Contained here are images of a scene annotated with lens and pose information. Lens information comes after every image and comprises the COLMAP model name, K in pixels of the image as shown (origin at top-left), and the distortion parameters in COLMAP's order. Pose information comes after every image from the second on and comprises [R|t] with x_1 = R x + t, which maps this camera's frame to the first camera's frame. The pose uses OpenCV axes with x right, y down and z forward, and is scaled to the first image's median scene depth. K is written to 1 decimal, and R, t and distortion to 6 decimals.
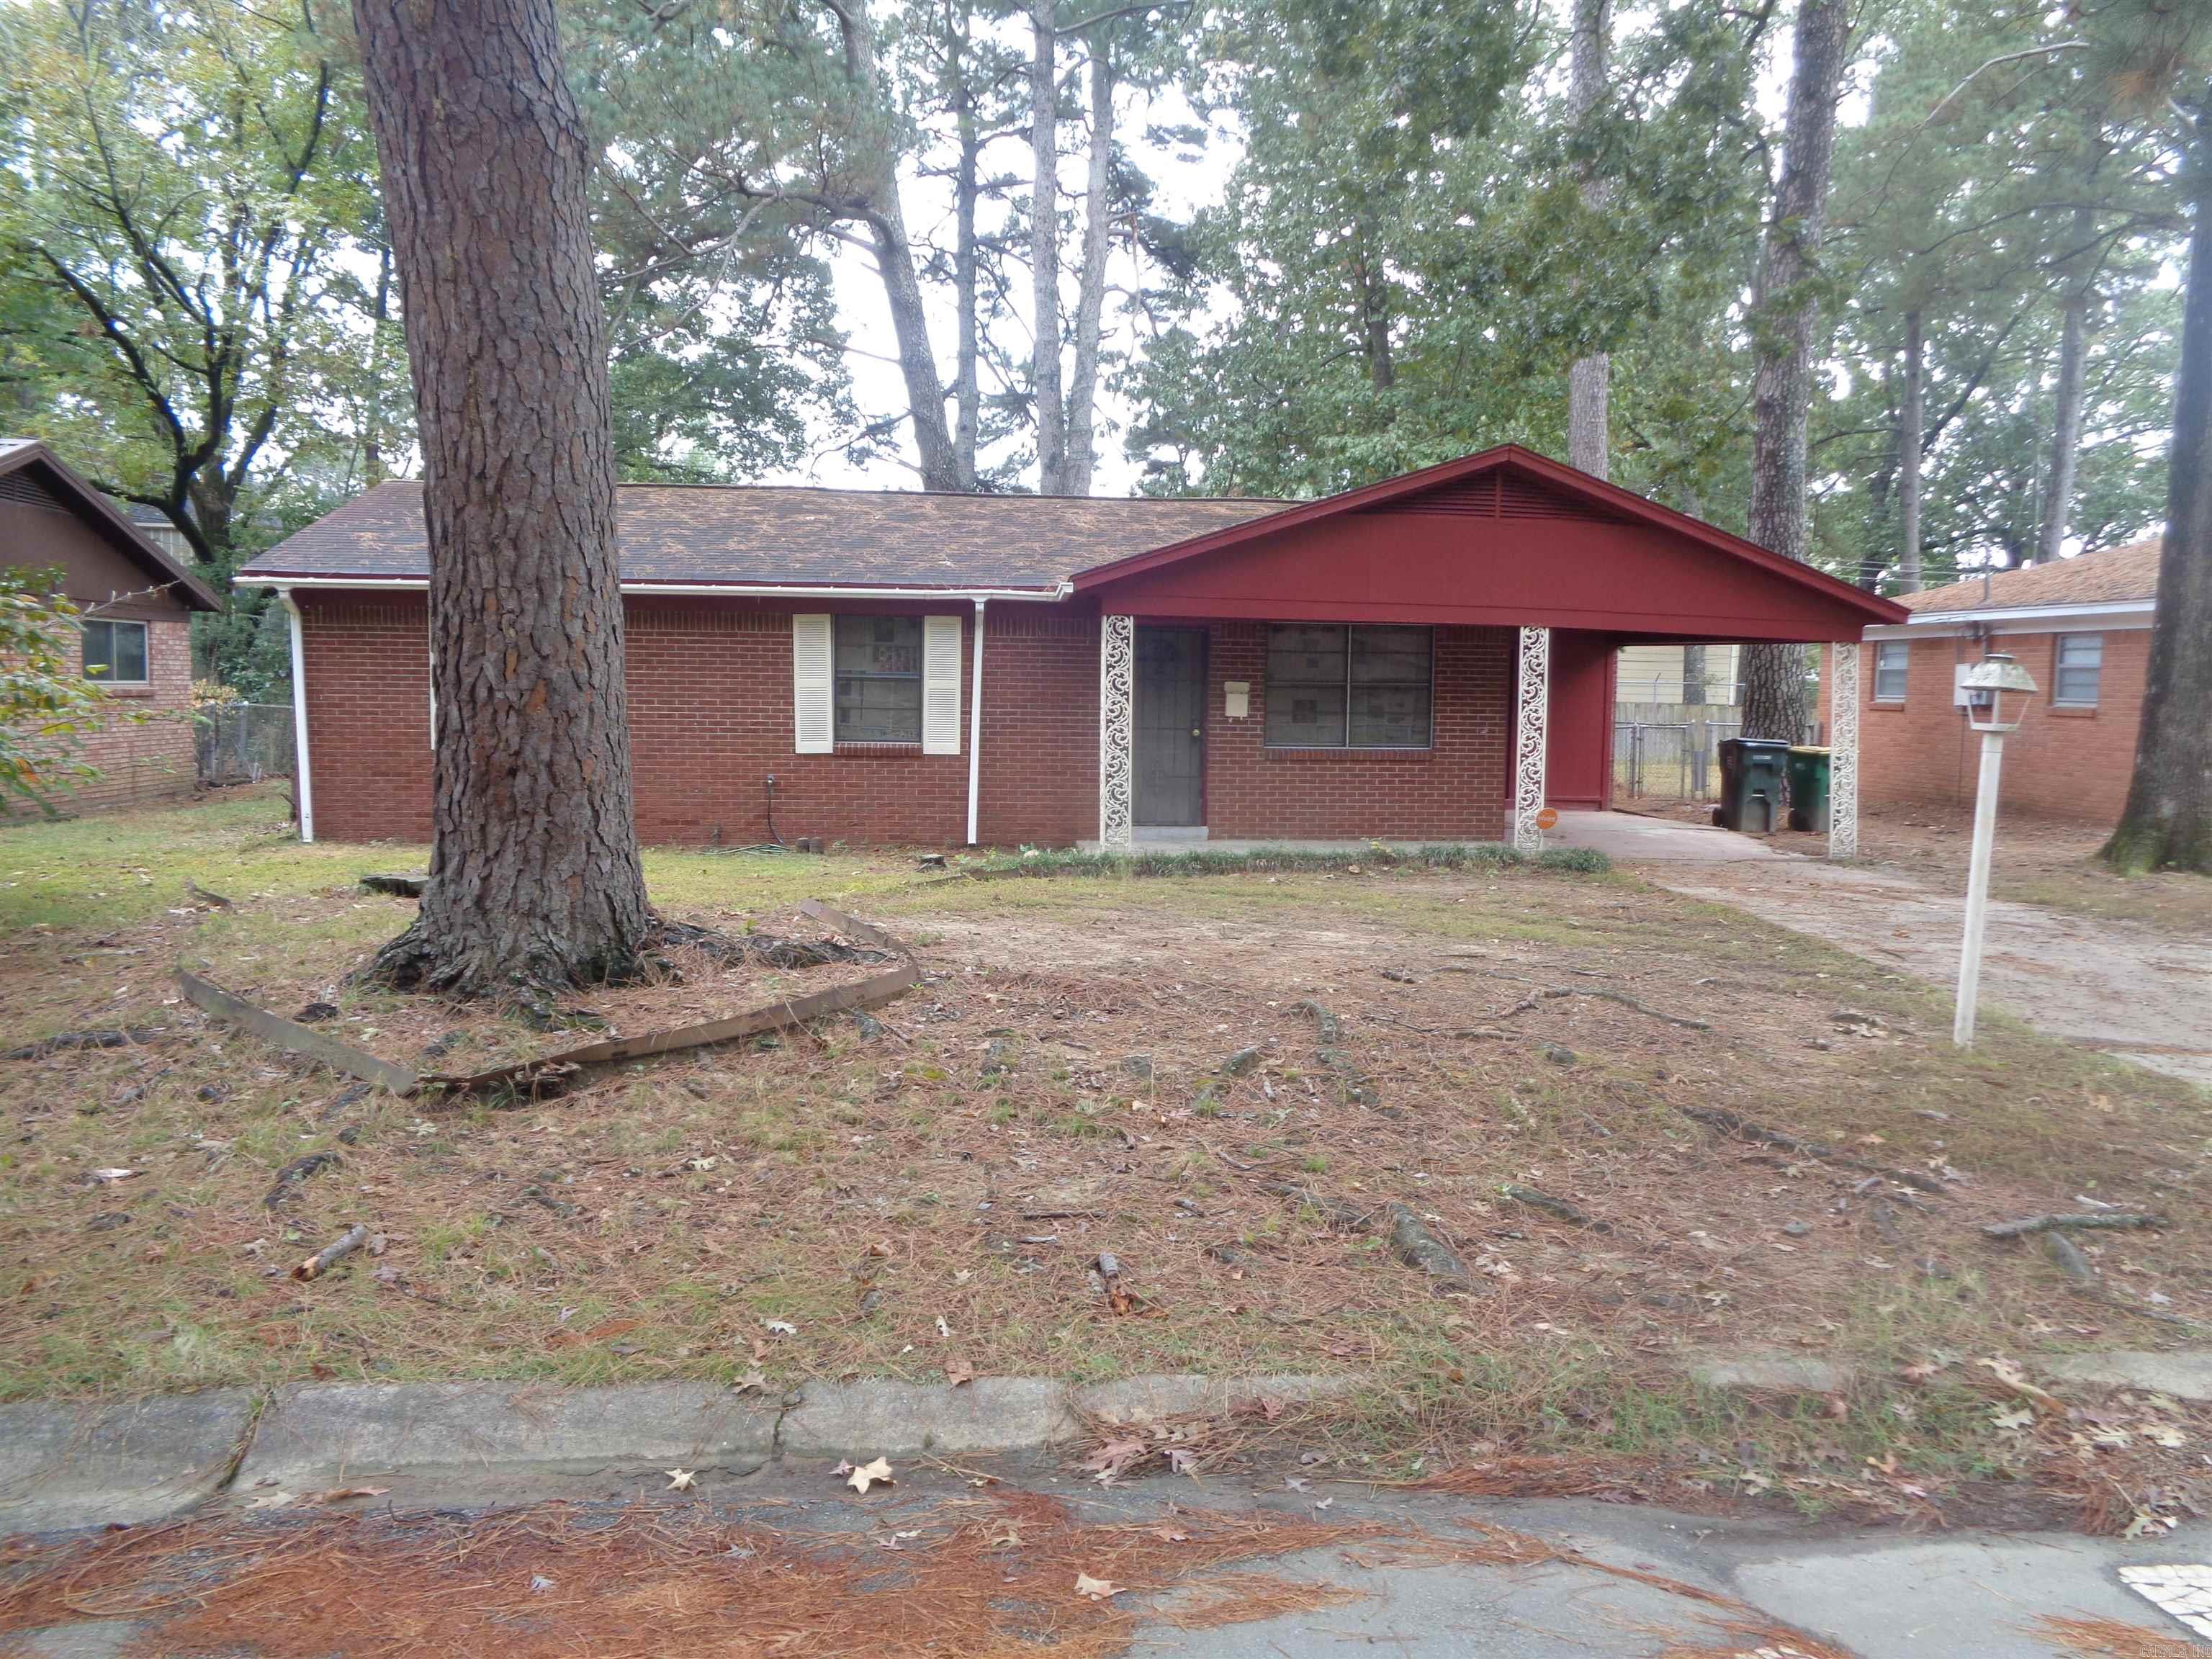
lens RADIAL K [[1656.6, 0, 1106.0], [0, 1656.6, 829.5], [0, 0, 1]] dist [0.002583, -0.005611]
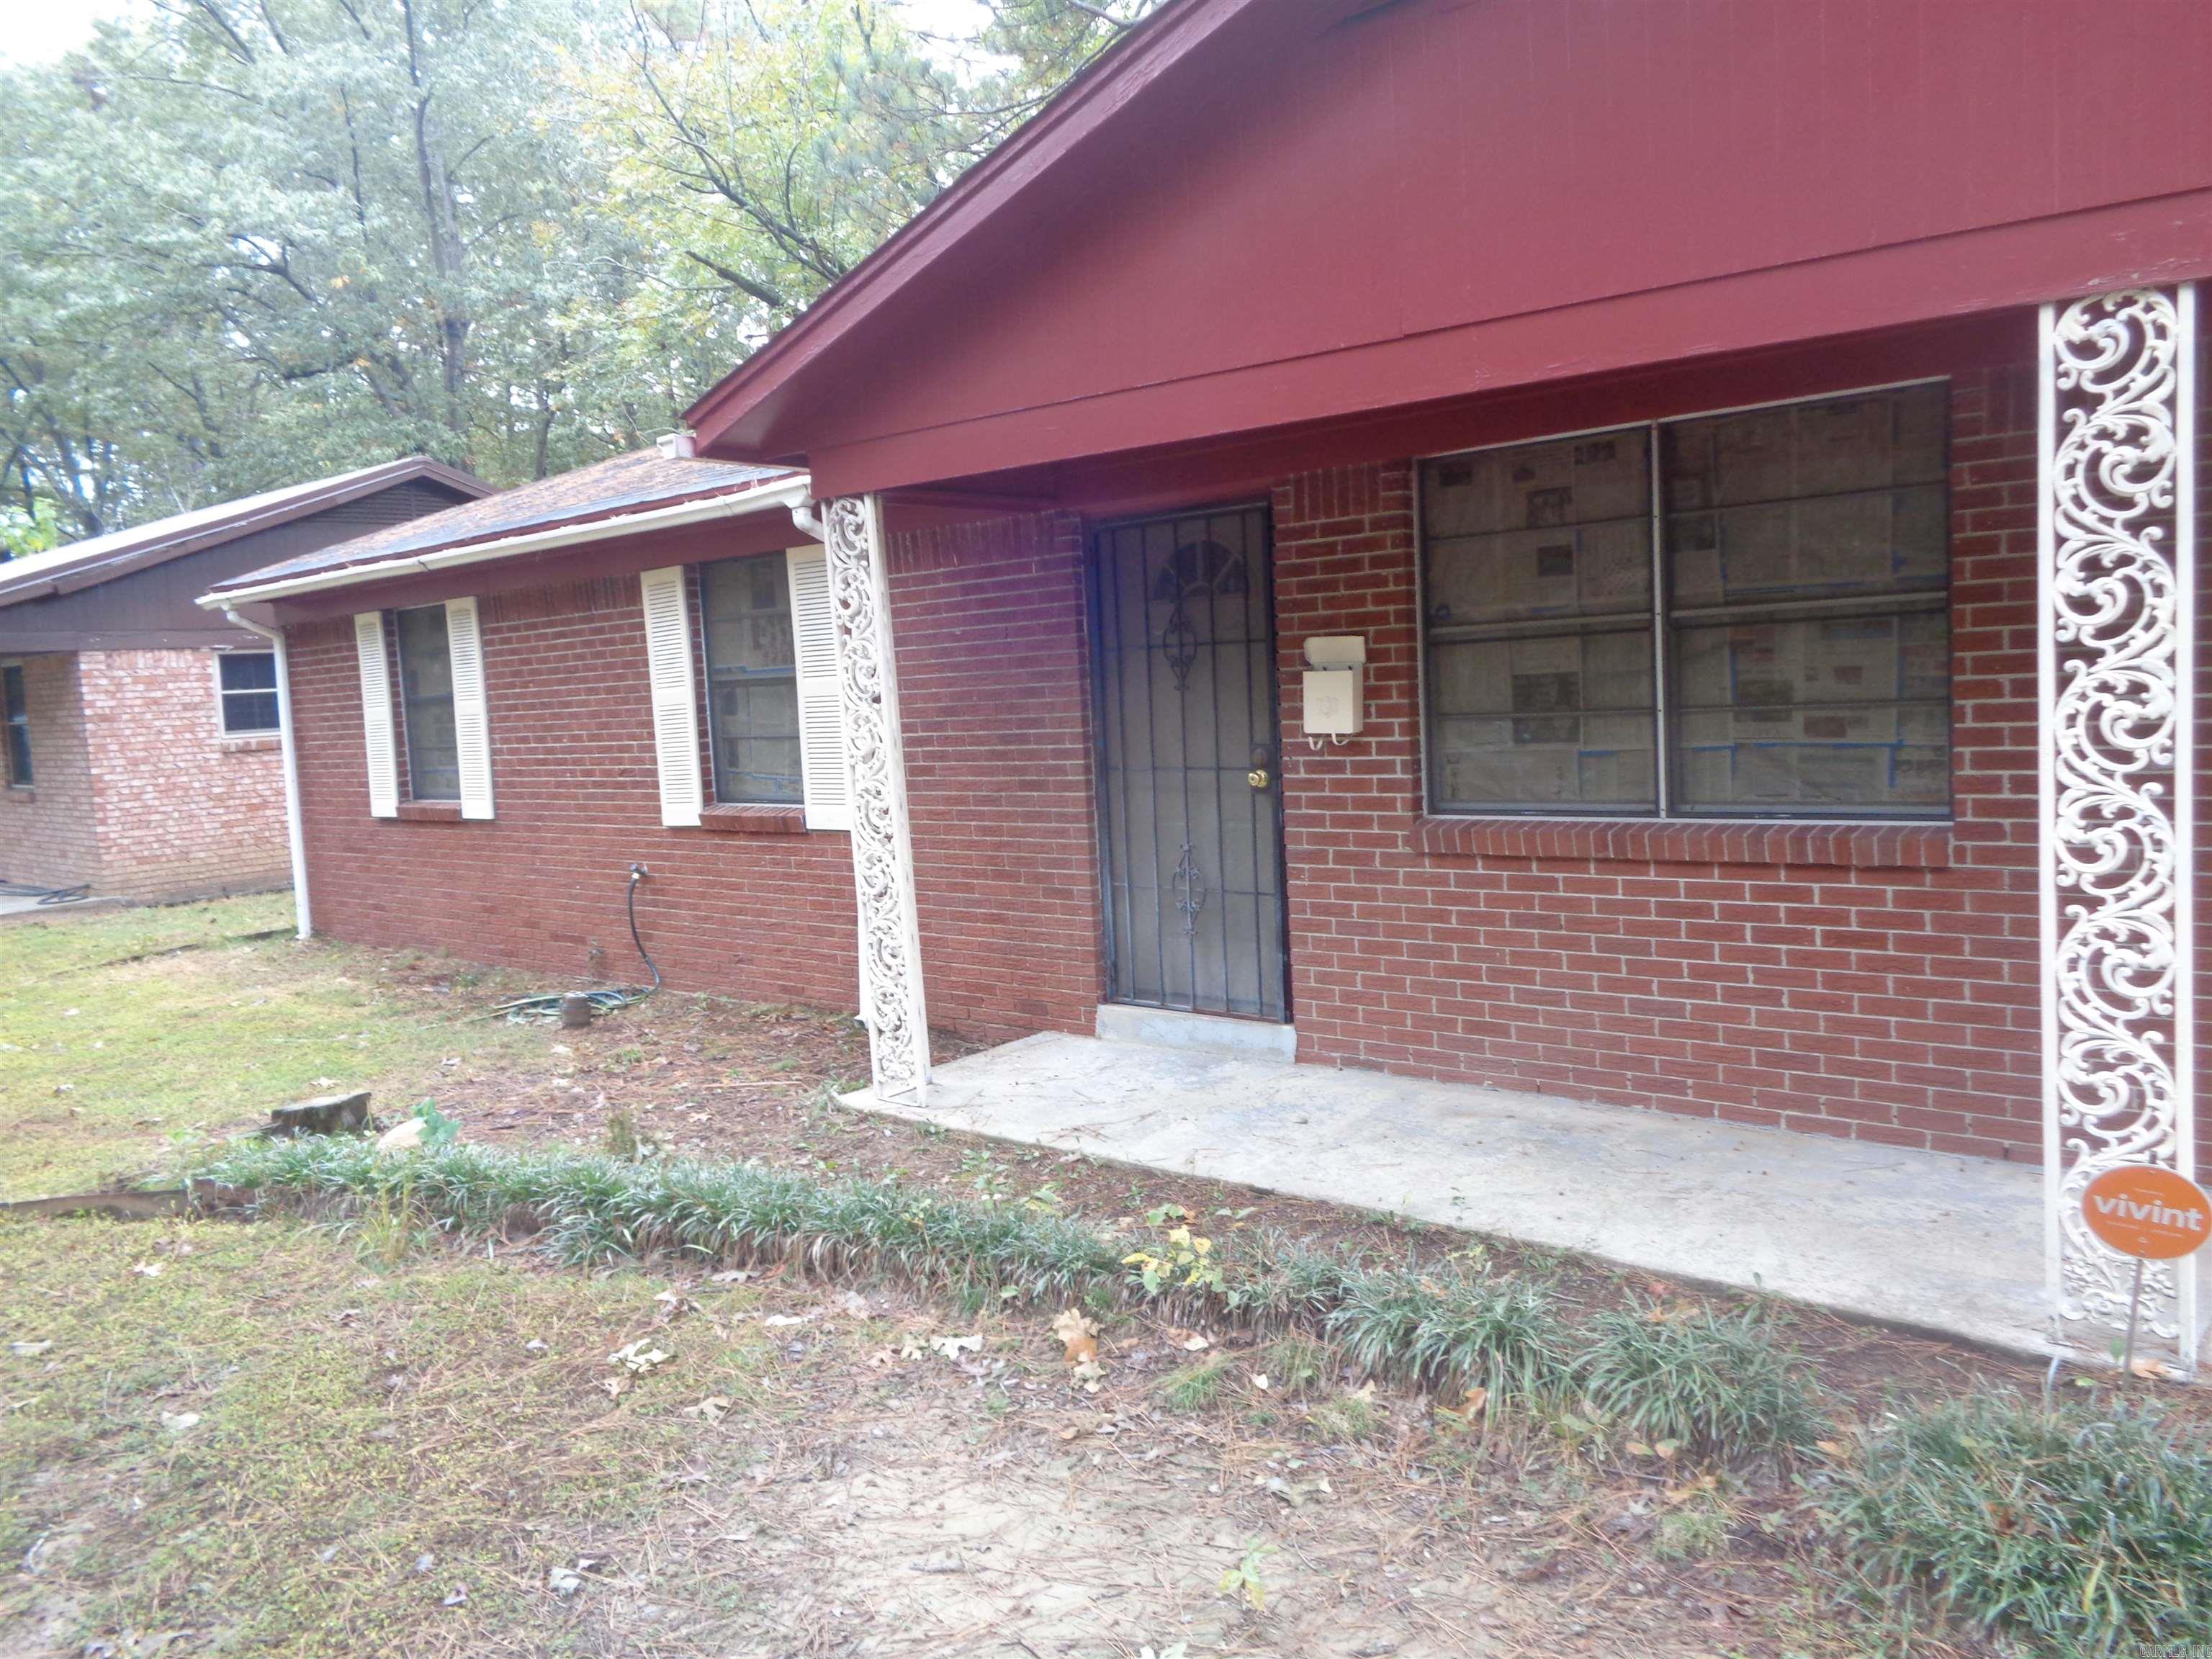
lens RADIAL K [[1656.6, 0, 1106.0], [0, 1656.6, 829.5], [0, 0, 1]] dist [0.002583, -0.005611]
pose [[0.680481, 0.015451, -0.732603, 0.314982], [0.002445, 0.999724, 0.023355, -0.056884], [0.732762, -0.017684, 0.680256, 0.731811]]
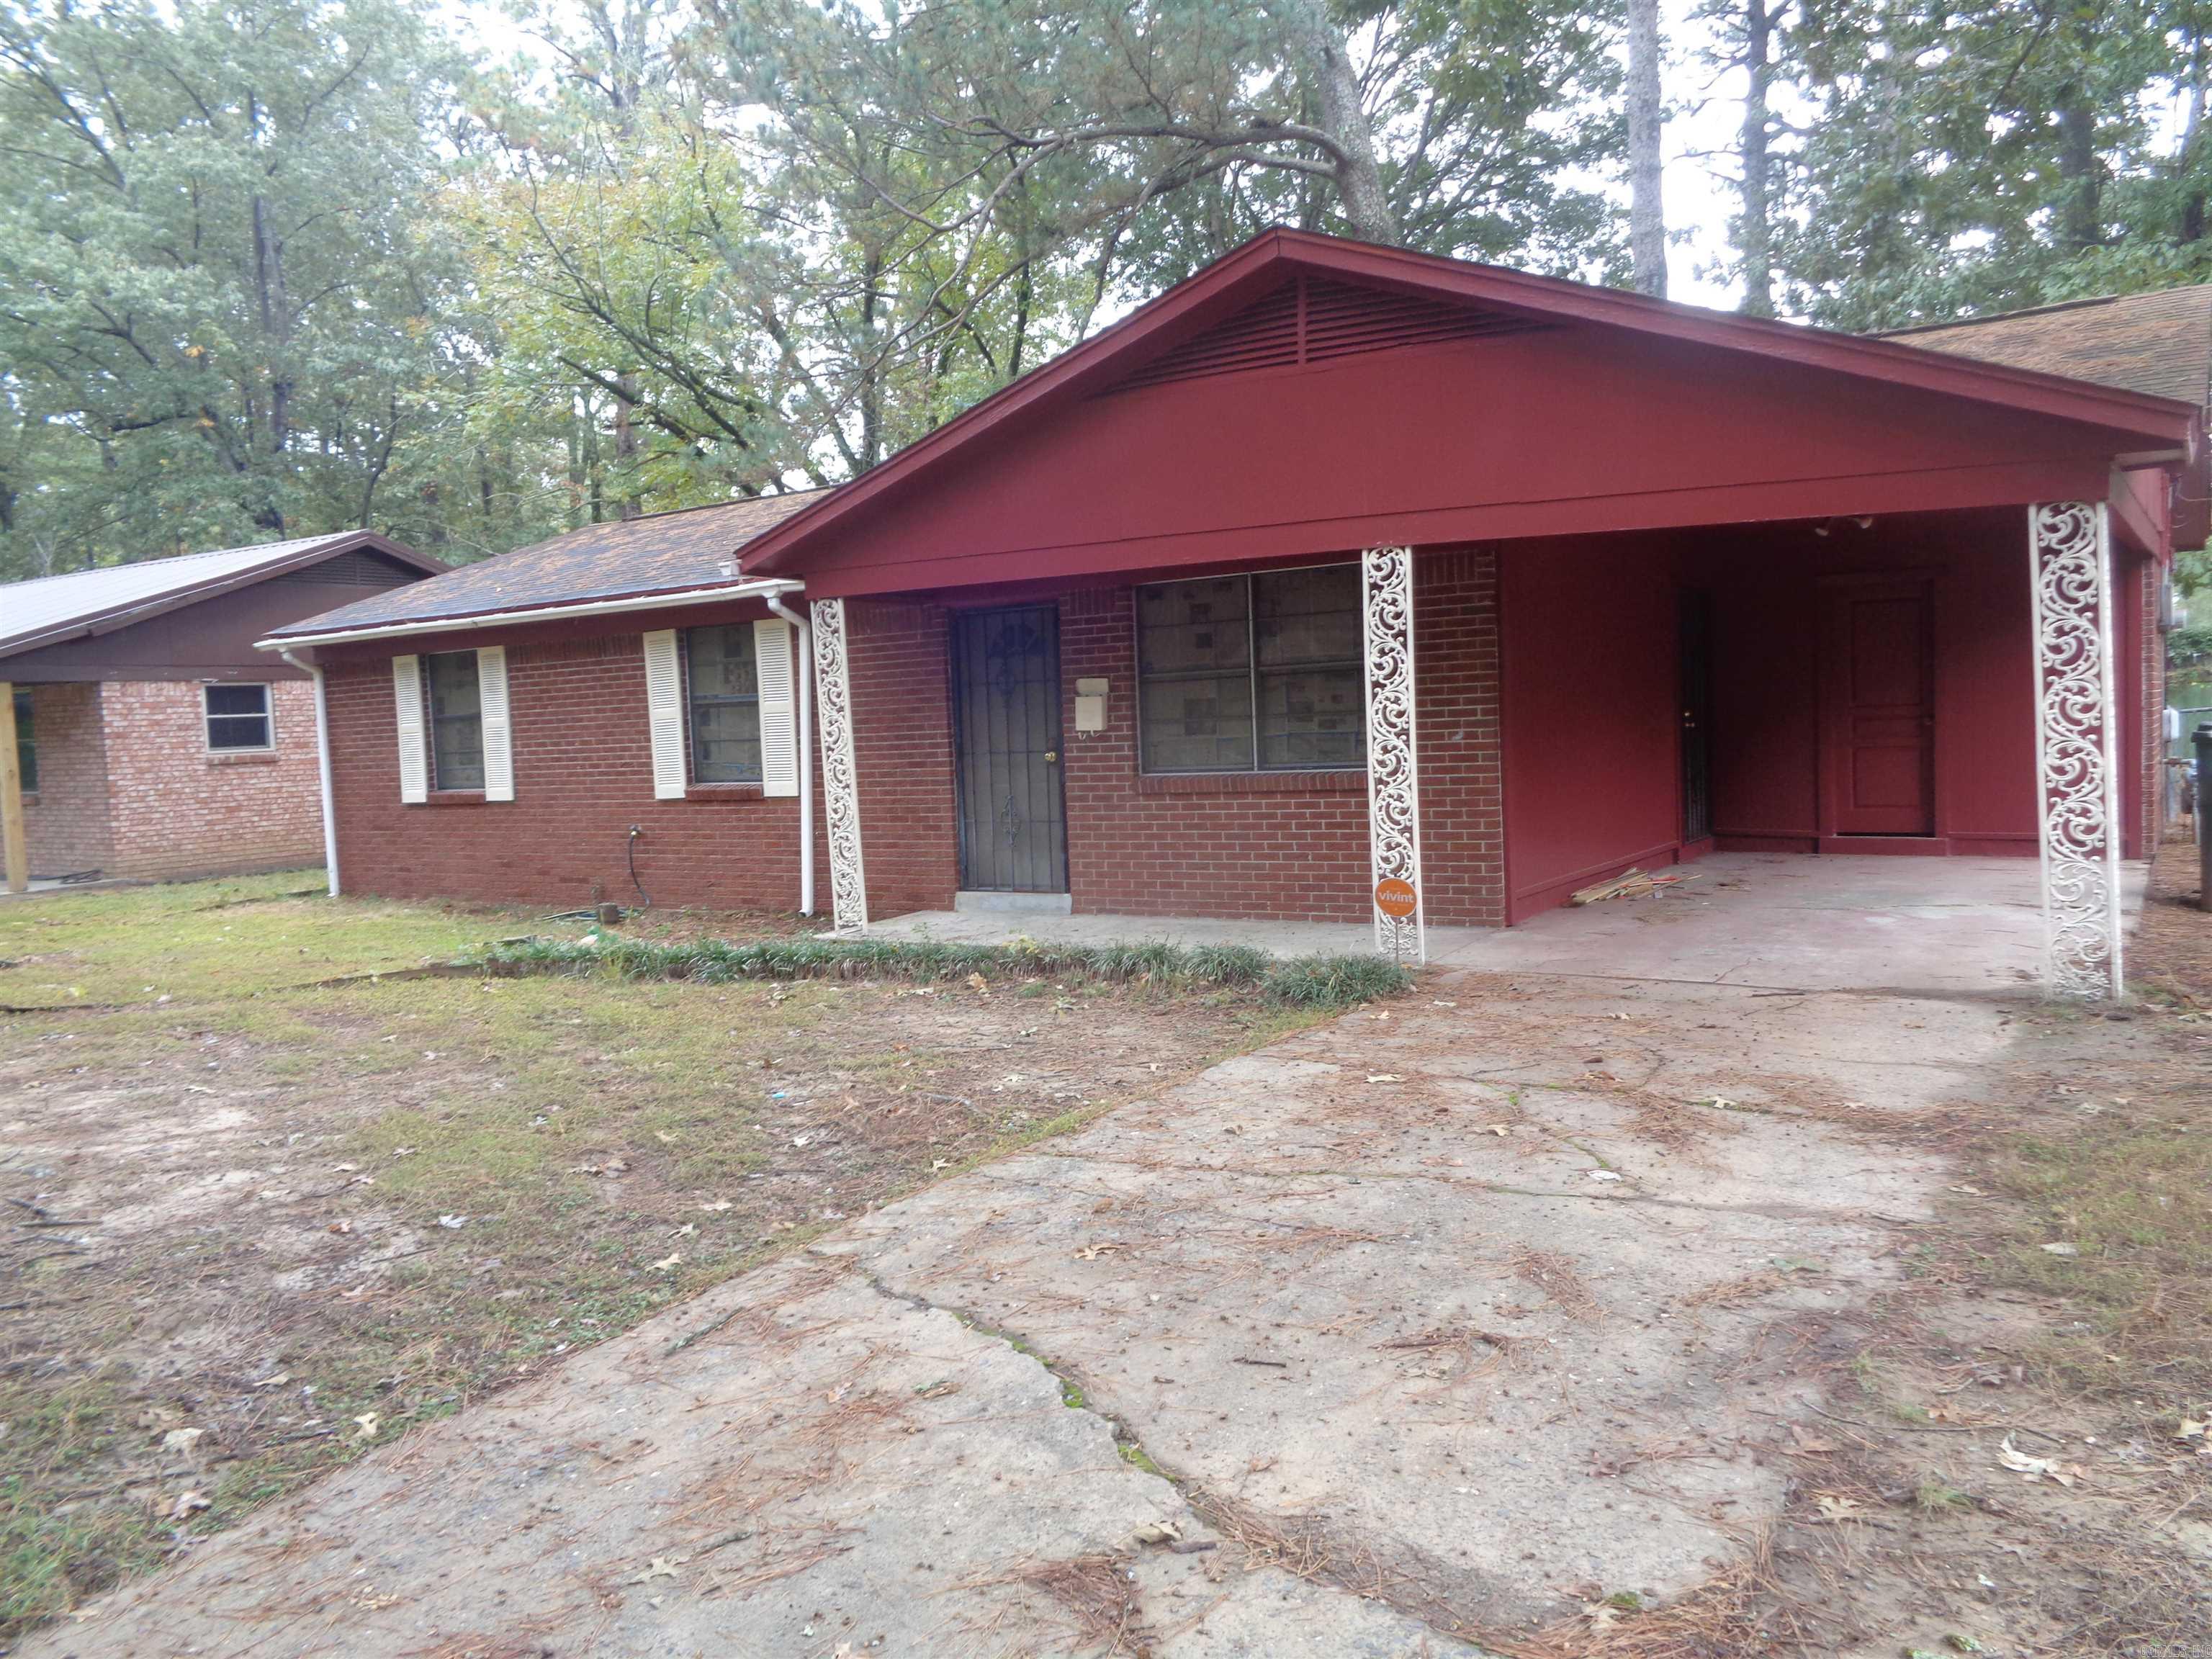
lens RADIAL K [[1656.6, 0, 1106.0], [0, 1656.6, 829.5], [0, 0, 1]] dist [0.002583, -0.005611]
pose [[0.775824, -0.006367, -0.630917, 0.513747], [0.001899, 0.999968, -0.007756, -0.023504], [0.630946, 0.004819, 0.775812, 0.494688]]
